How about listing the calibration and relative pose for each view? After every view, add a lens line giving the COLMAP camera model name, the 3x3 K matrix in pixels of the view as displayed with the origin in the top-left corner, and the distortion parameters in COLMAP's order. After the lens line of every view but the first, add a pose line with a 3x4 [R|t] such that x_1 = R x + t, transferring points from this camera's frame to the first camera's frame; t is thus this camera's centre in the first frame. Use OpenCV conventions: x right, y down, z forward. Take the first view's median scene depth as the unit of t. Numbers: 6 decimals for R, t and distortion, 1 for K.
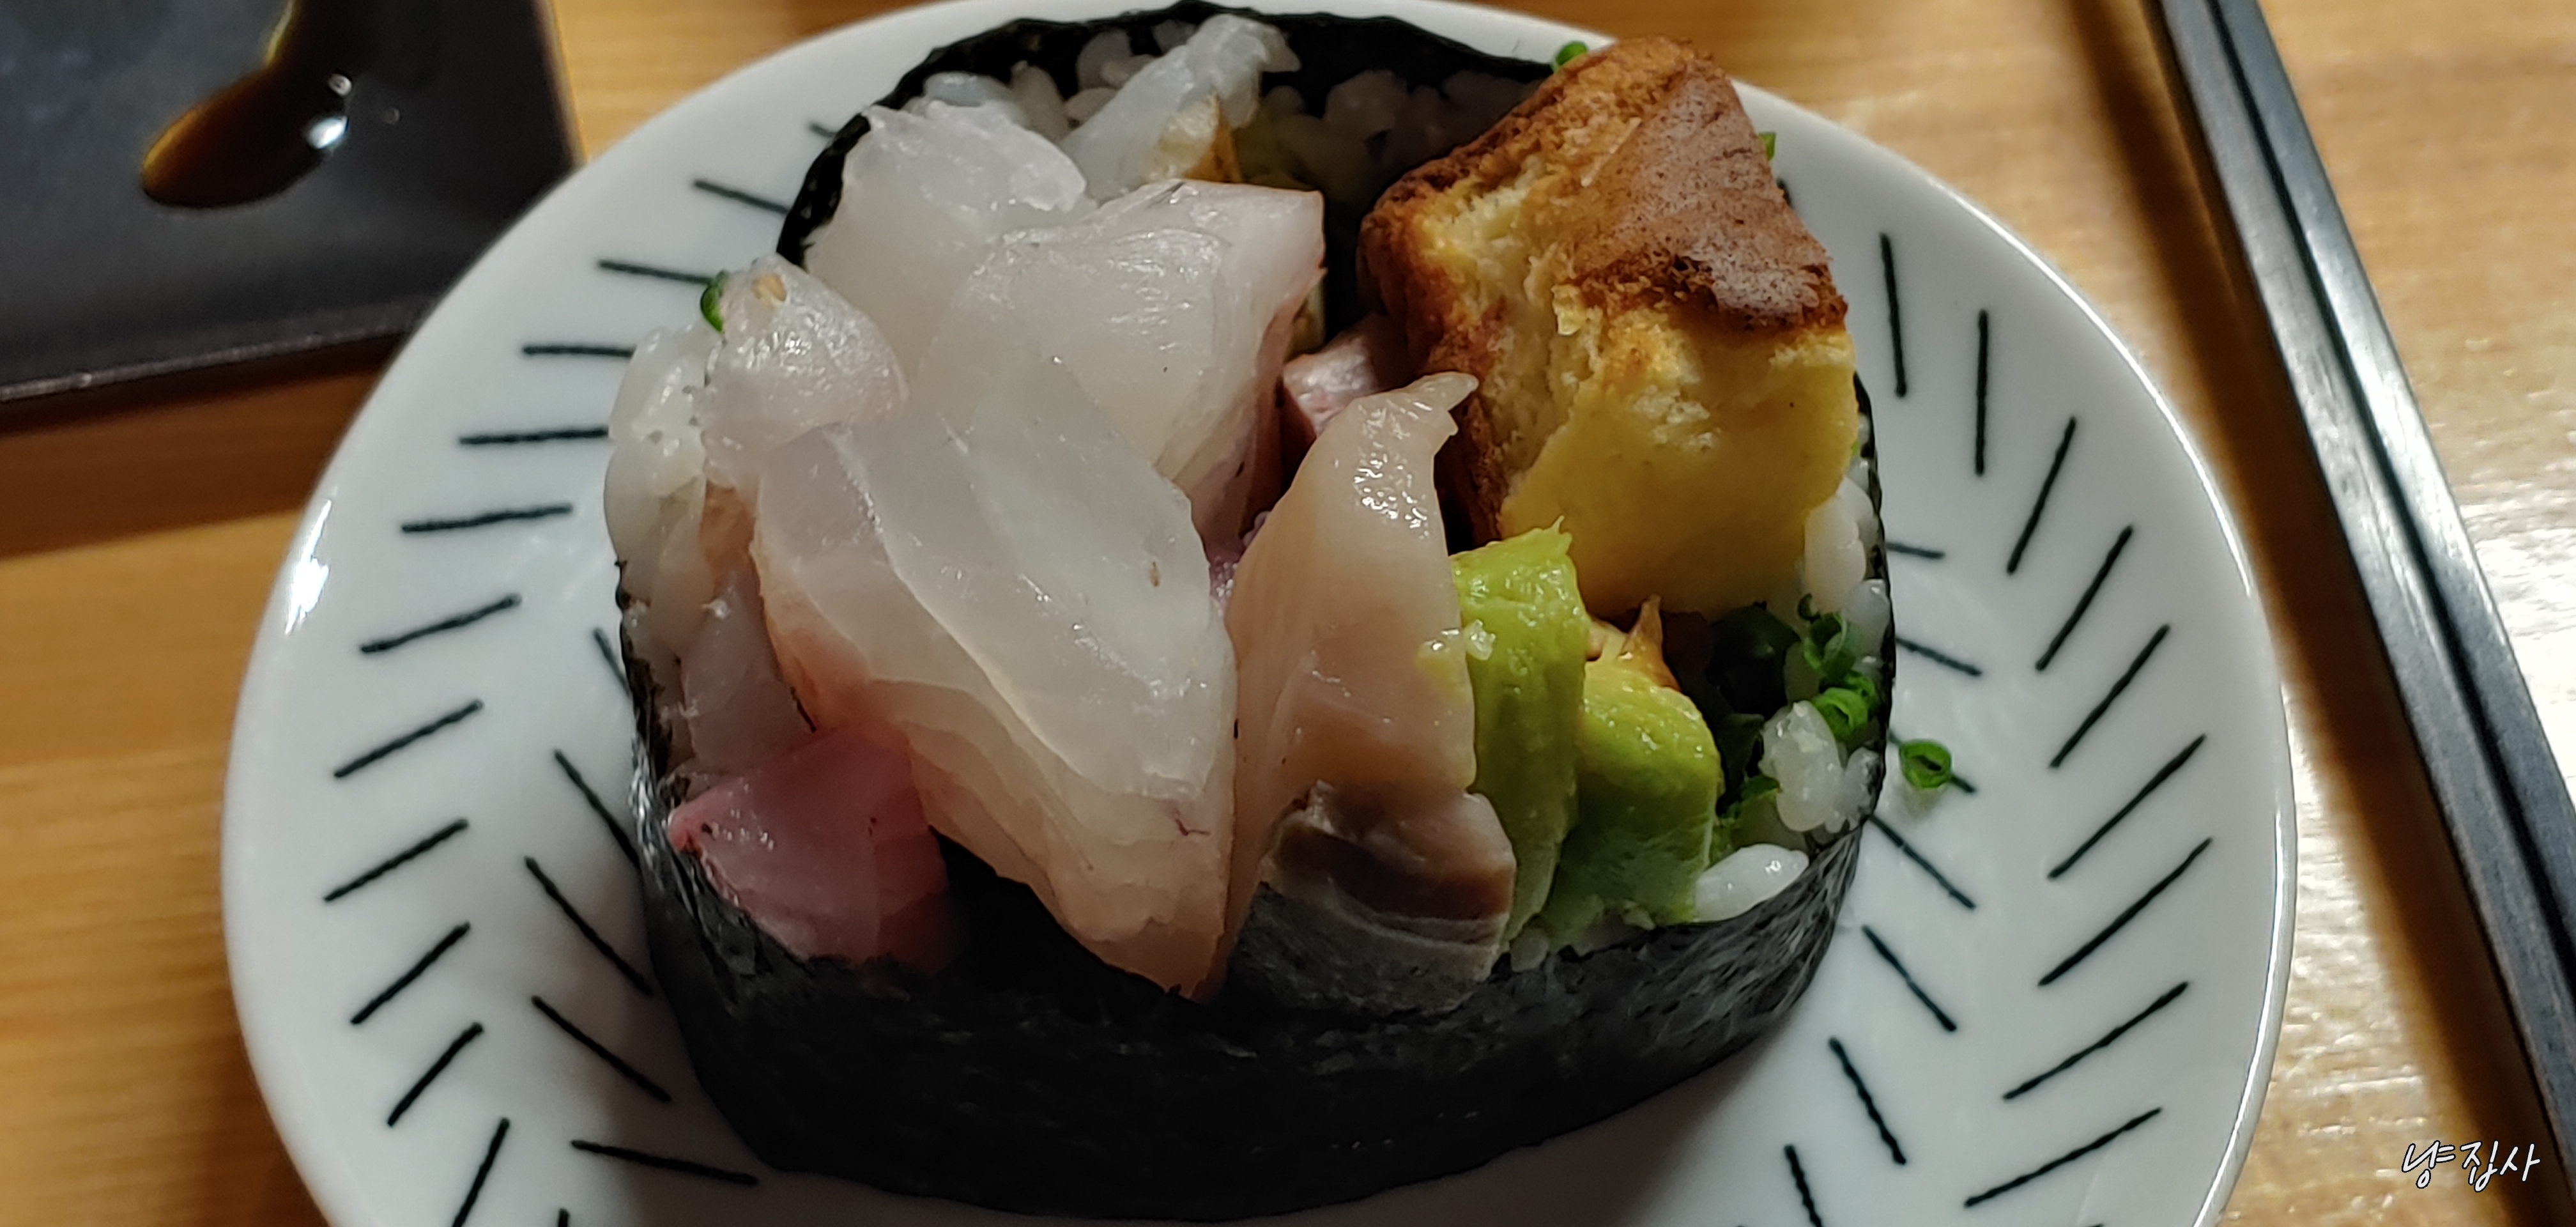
lens RADIAL K [[3840.2, 0, 1291.0], [0, 3840.2, 633.6], [0, 0, 1]] dist [0.153151, -0.054780]
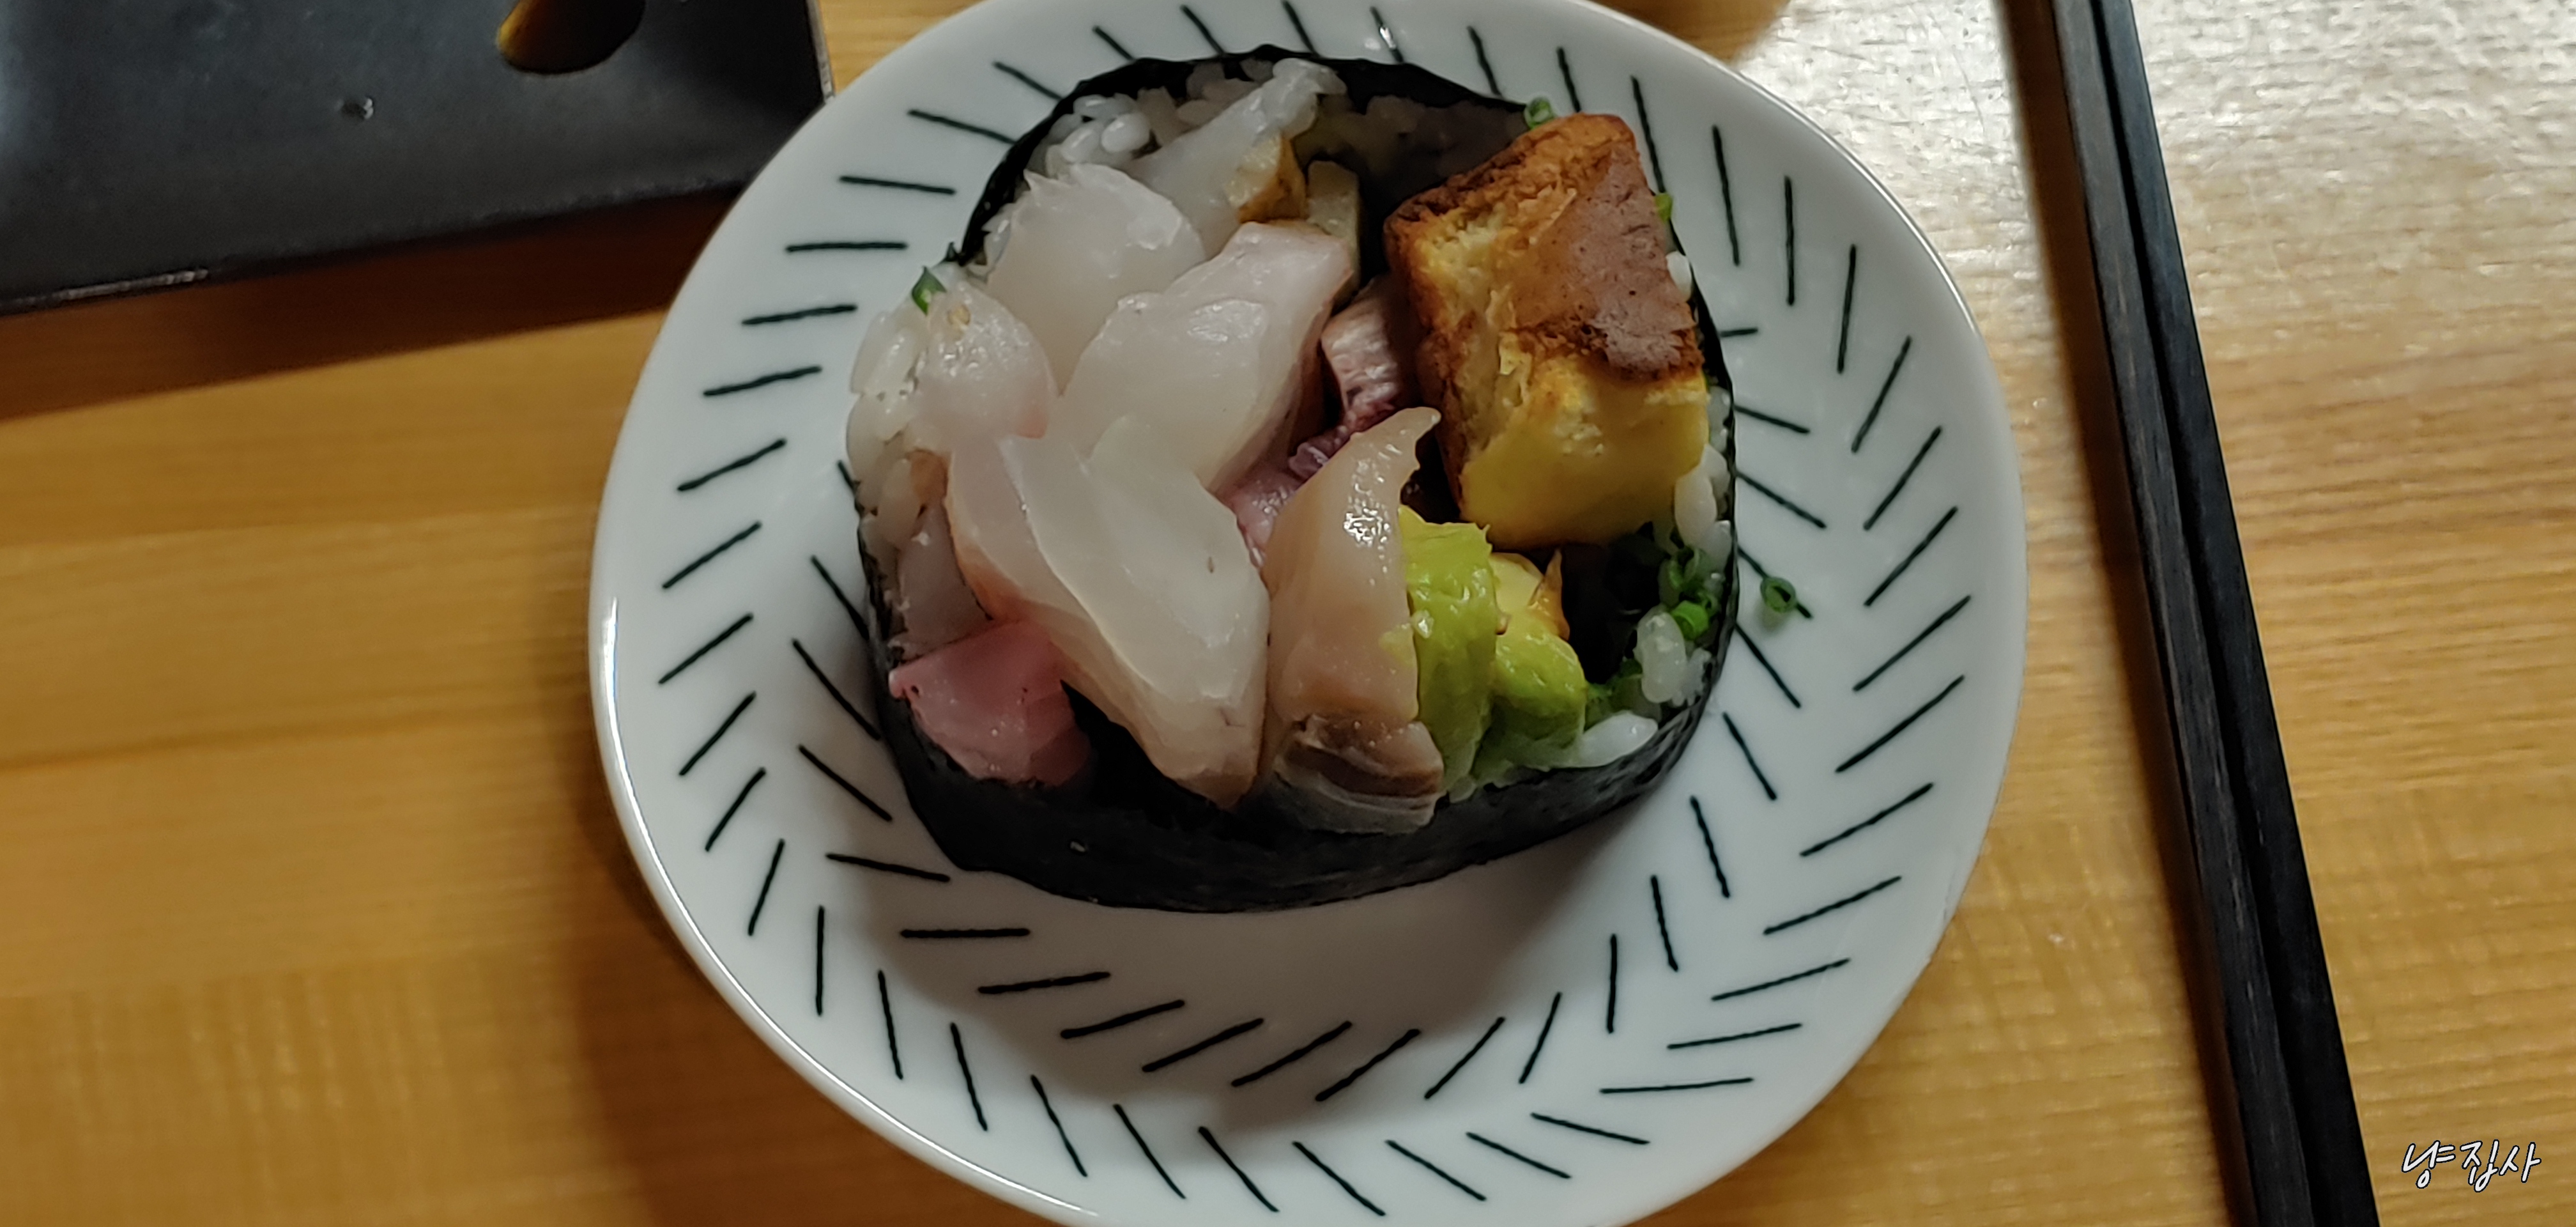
lens RADIAL K [[3757.3, 0, 1288.0], [0, 3757.3, 613.5], [0, 0, 1]] dist [0.174607, -0.046469]
pose [[0.997914, 0.039195, -0.051294, 0.065636], [-0.026224, 0.972199, 0.232682, -0.315679], [0.058988, -0.230852, 0.971199, -0.396622]]
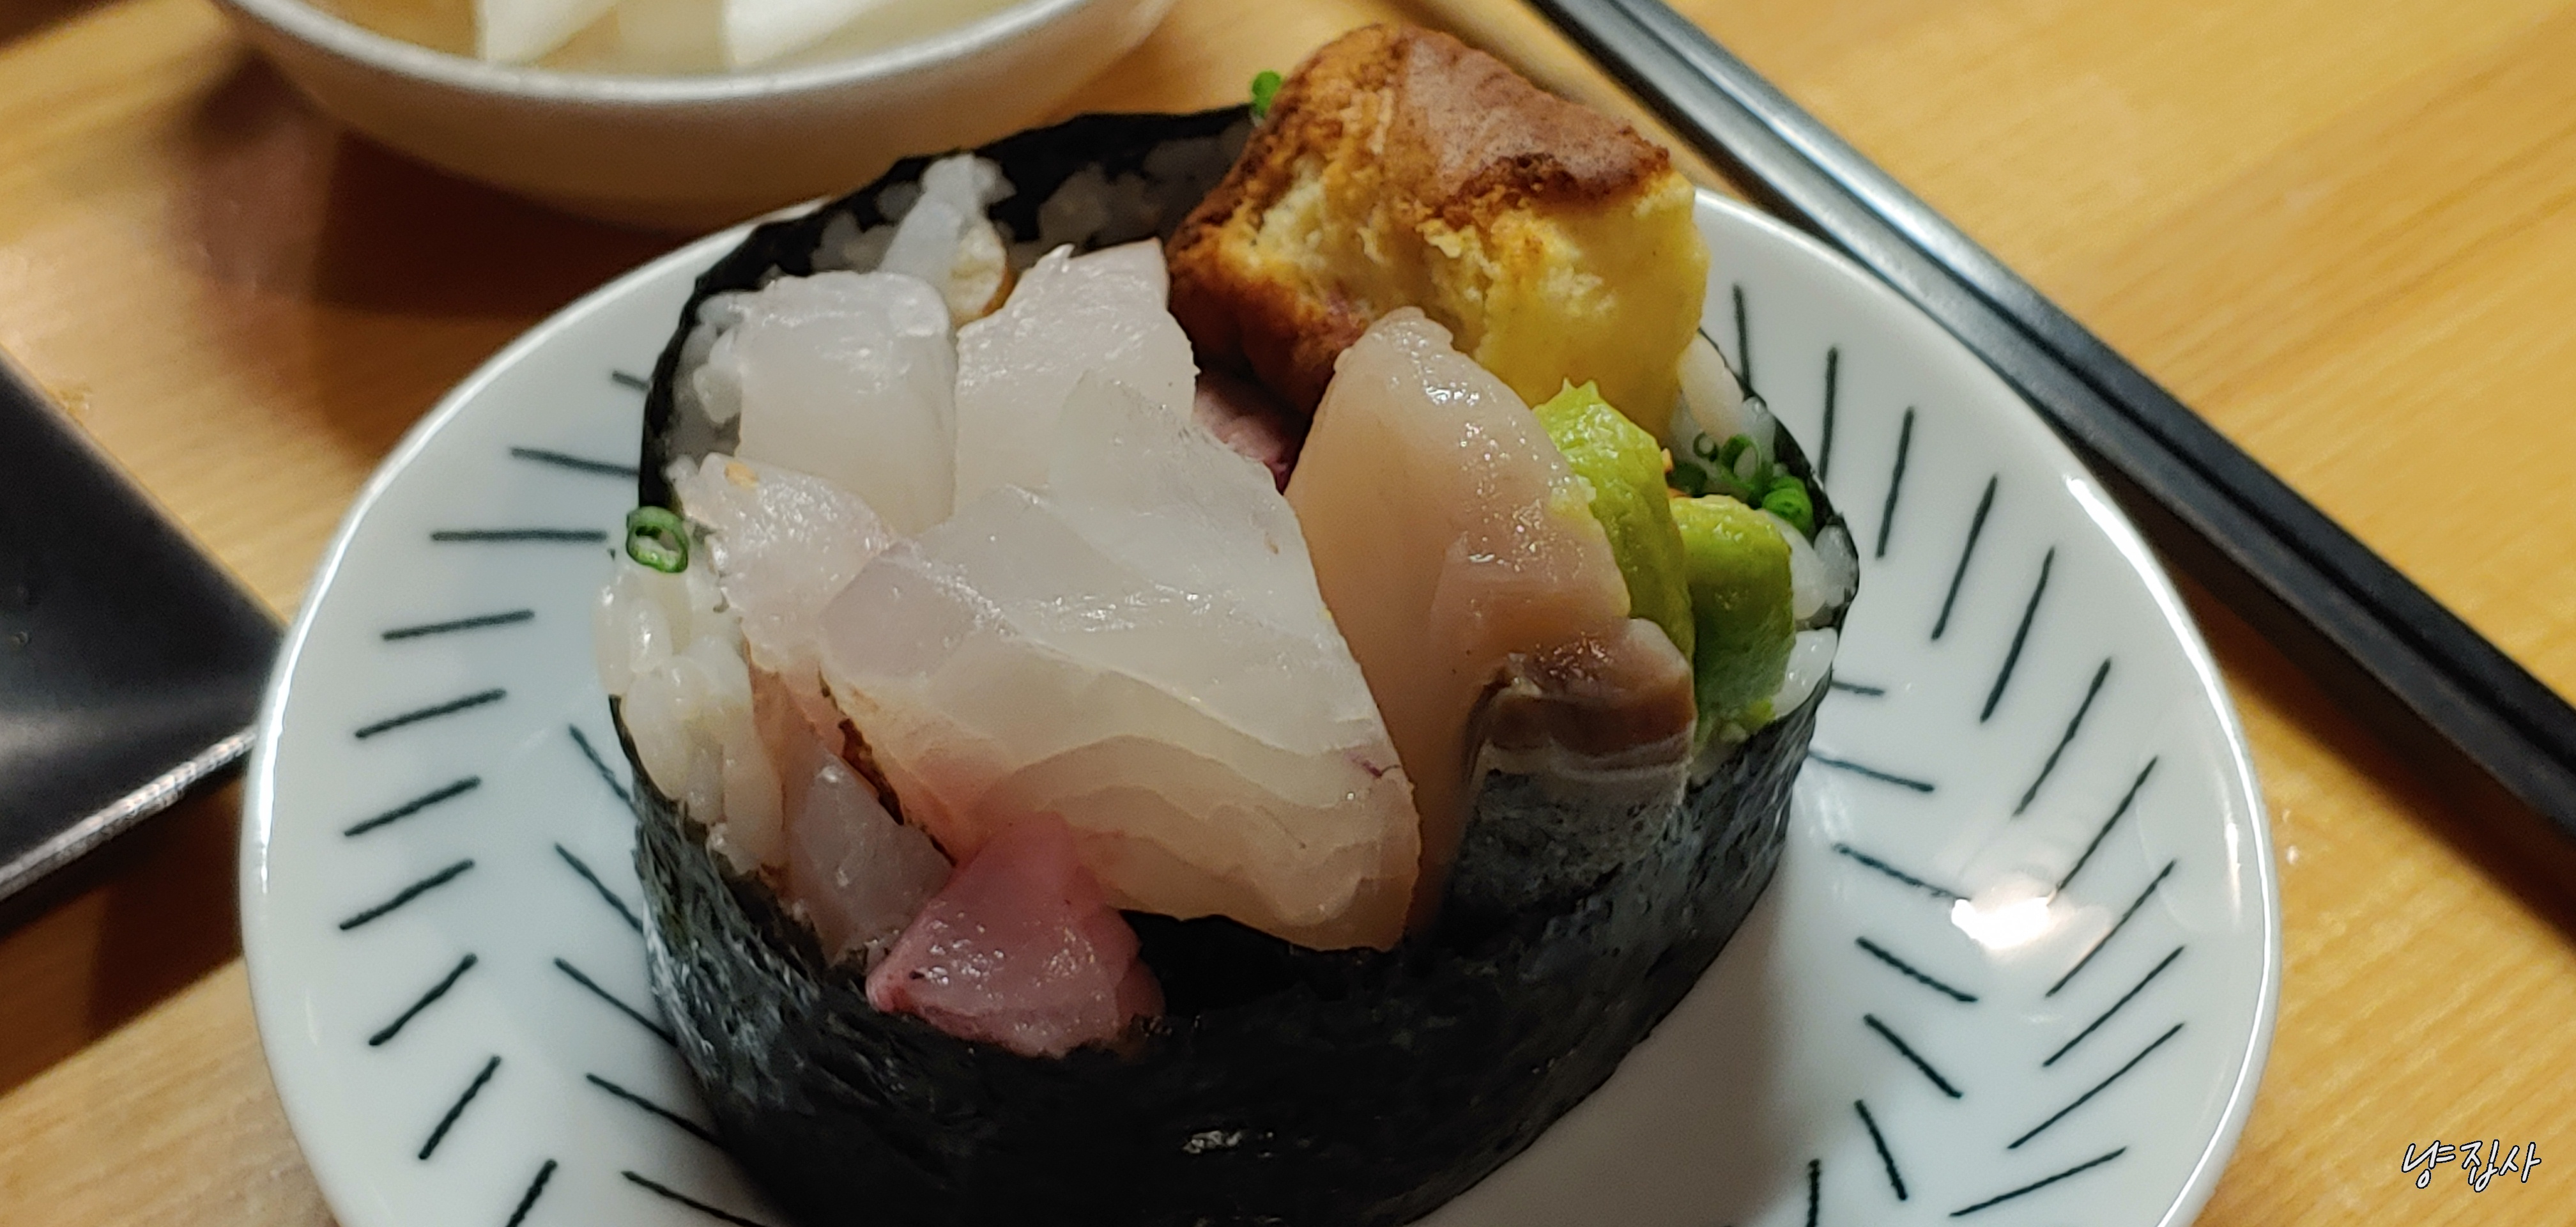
lens RADIAL K [[3757.3, 0, 1288.0], [0, 3757.3, 613.5], [0, 0, 1]] dist [0.174607, -0.046469]
pose [[0.883316, -0.349443, 0.312476, -0.330817], [0.391649, 0.916429, -0.082279, 0.081013], [-0.257610, 0.195059, 0.946355, 0.039691]]
